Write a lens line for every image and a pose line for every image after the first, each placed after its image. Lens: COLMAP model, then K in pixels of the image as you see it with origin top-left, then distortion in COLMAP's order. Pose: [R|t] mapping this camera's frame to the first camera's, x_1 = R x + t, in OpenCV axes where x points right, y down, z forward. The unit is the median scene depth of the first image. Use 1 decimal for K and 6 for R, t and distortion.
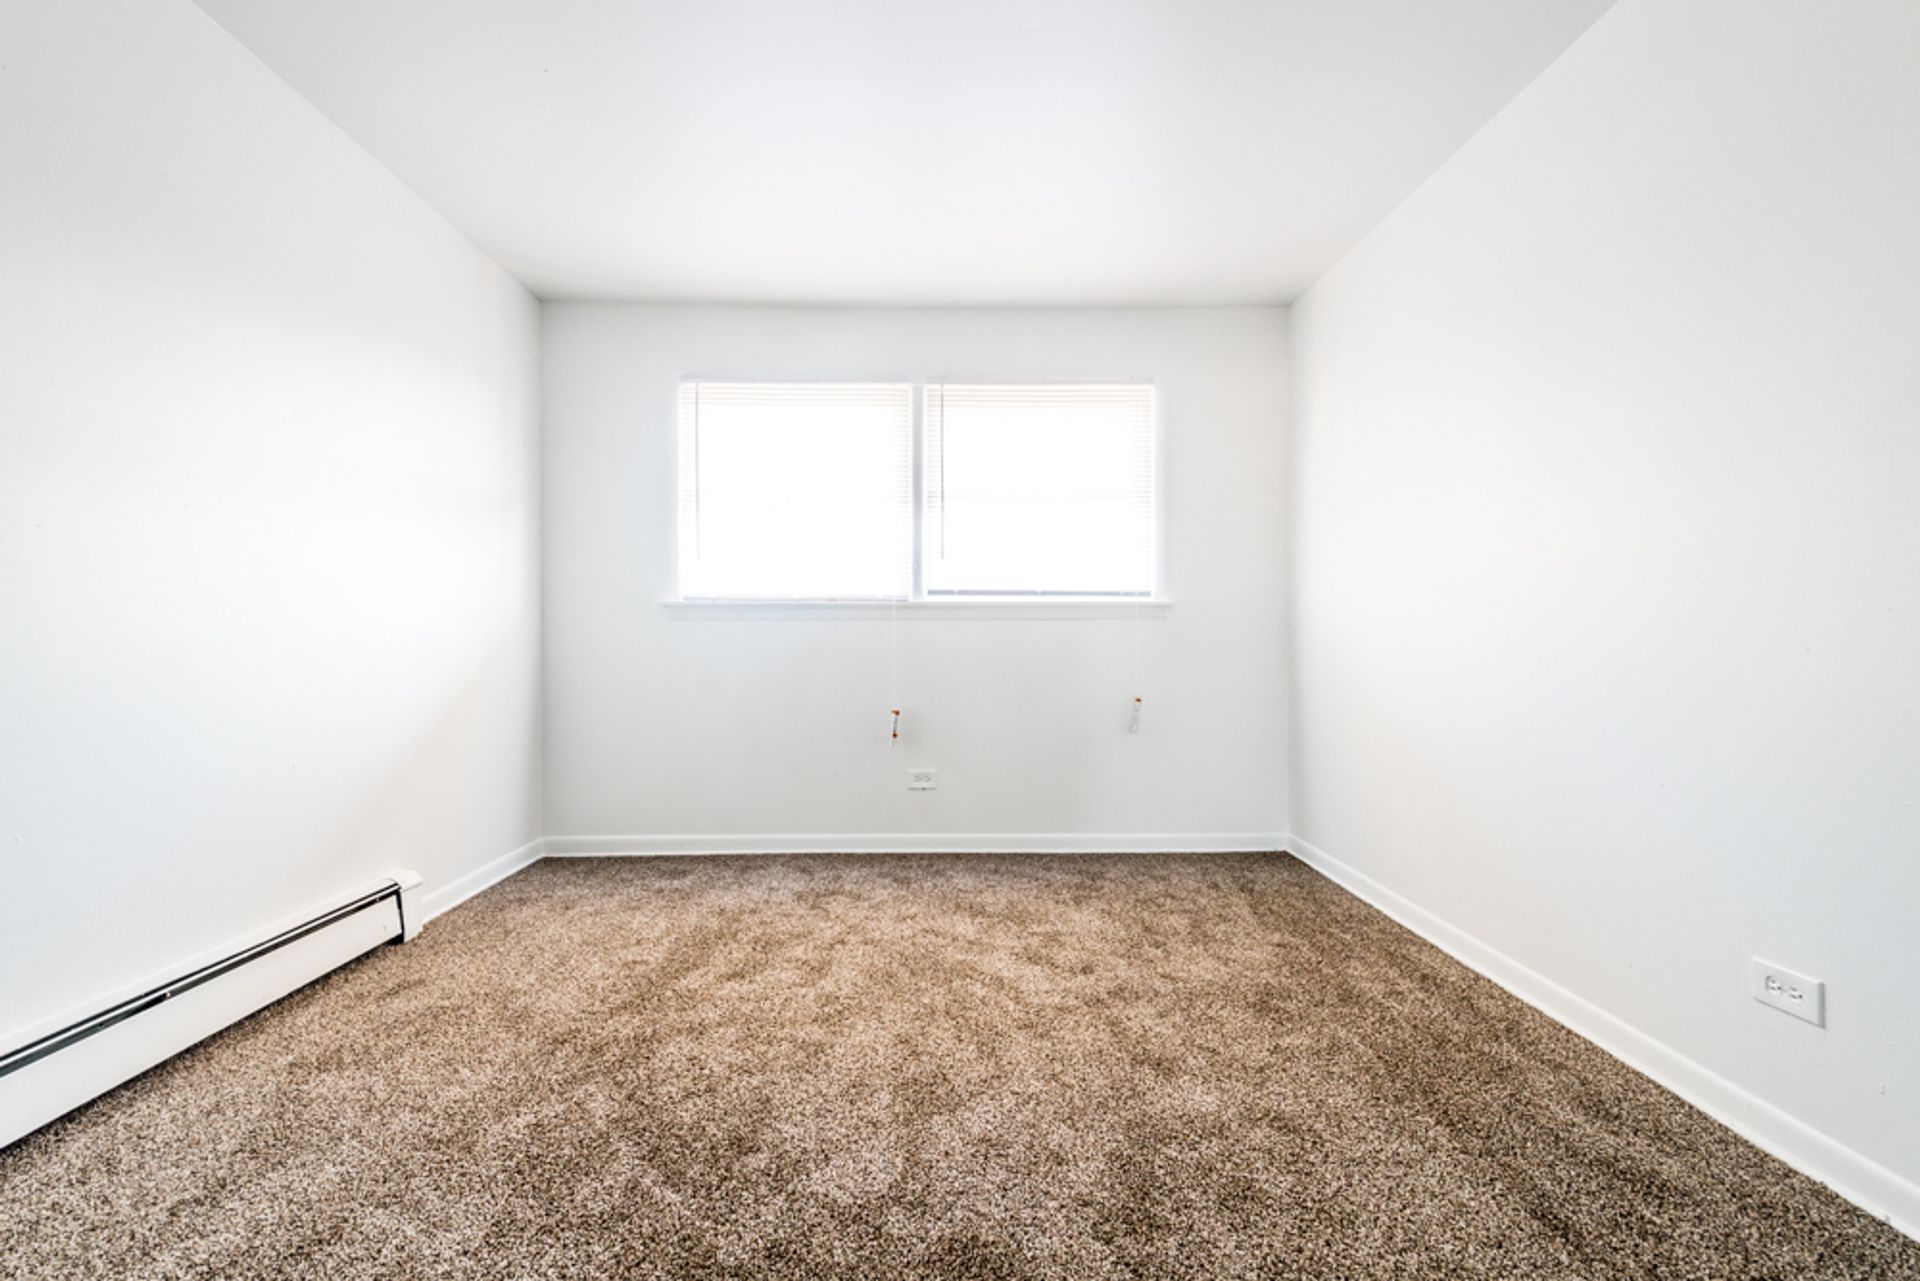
lens RADIAL K [[863.9, 0, 962.4], [0, 863.9, 642.6], [0, 0, 1]] dist [0.012283, -0.003832]
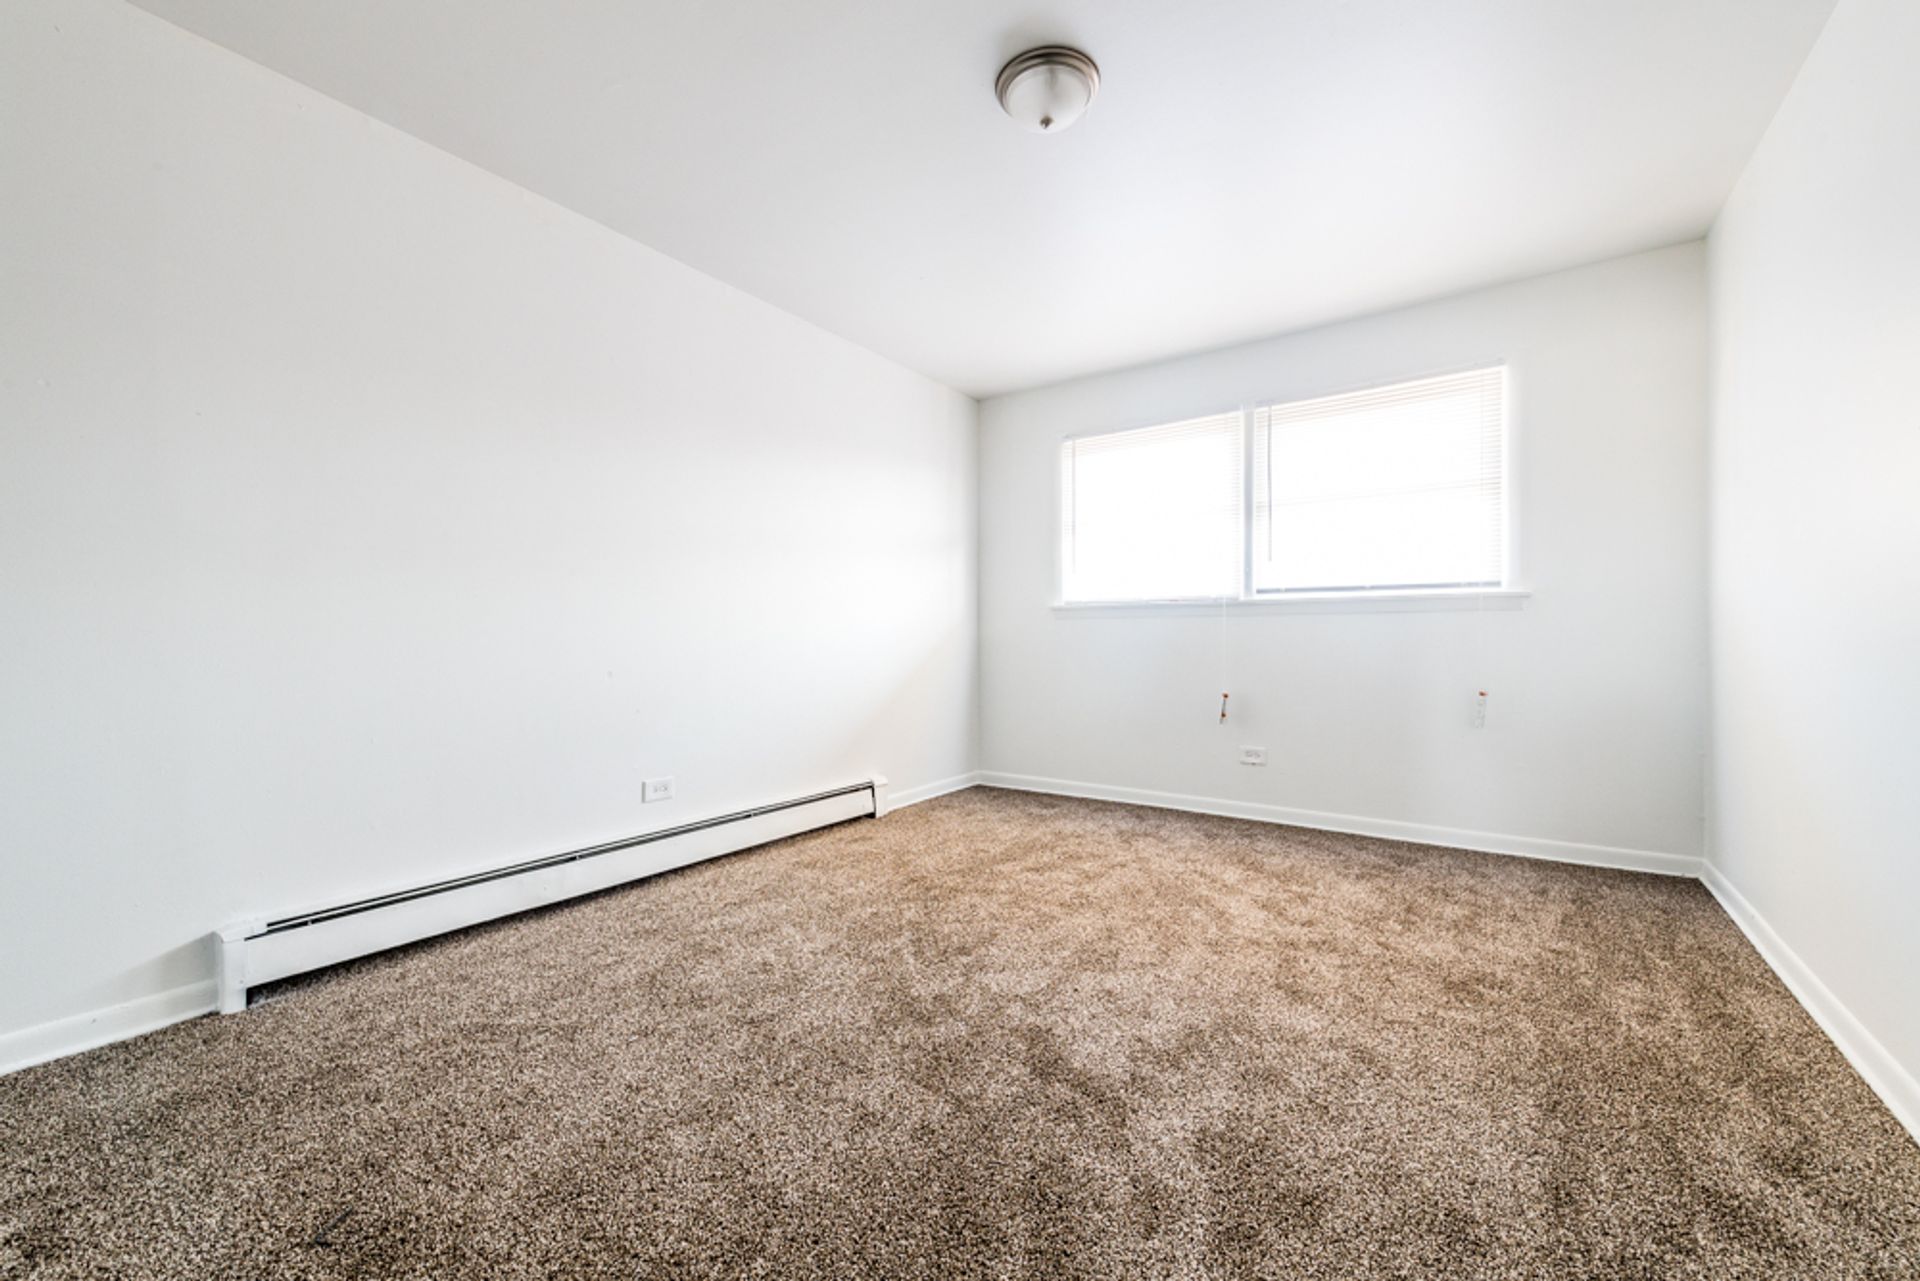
lens RADIAL K [[756.0, 0, 919.2], [0, 756.0, 633.7], [0, 0, 1]] dist [0.012163, -0.004112]
pose [[0.788931, -0.004805, -0.614463, 0.308890], [0.000847, 0.999977, -0.006732, 0.005572], [0.614481, 0.004791, 0.788917, -0.083380]]
